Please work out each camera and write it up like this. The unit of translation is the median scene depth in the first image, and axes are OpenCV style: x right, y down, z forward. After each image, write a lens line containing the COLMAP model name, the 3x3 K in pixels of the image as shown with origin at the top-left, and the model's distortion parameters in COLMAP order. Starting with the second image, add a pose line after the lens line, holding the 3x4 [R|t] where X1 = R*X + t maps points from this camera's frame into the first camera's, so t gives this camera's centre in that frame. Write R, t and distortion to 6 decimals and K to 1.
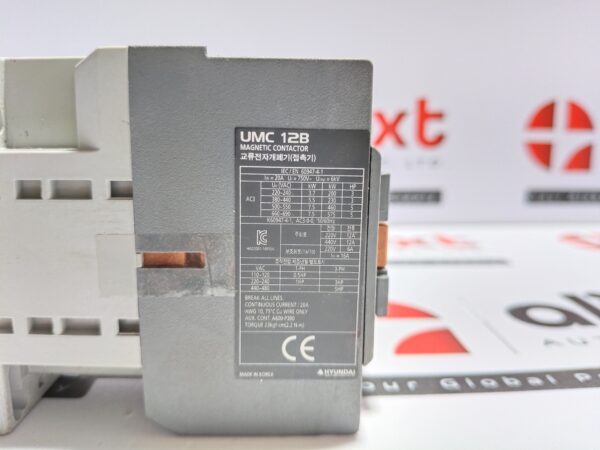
lens RADIAL K [[479.5, 0, 313.6], [0, 479.5, 225.4], [0, 0, 1]] dist [-0.000931, -0.107979]
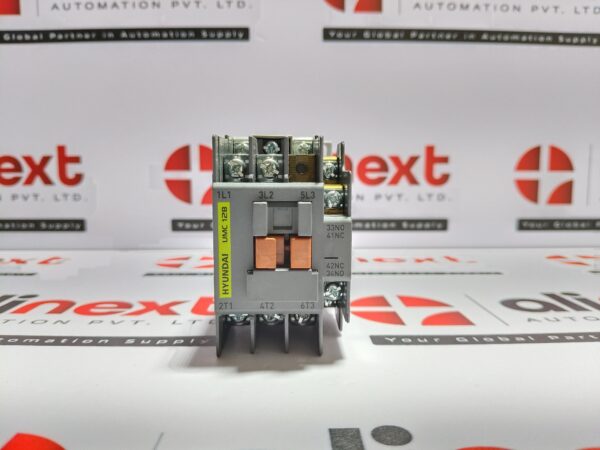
lens RADIAL K [[479.2, 0, 300.0], [0, 479.2, 225.0], [0, 0, 1]] dist [-0.000283, -0.087394]
pose [[0.999683, 0.000084, -0.025168, -0.218892], [-0.002125, 0.996703, -0.081104, 0.113894], [0.025078, 0.081131, 0.996388, -0.633886]]
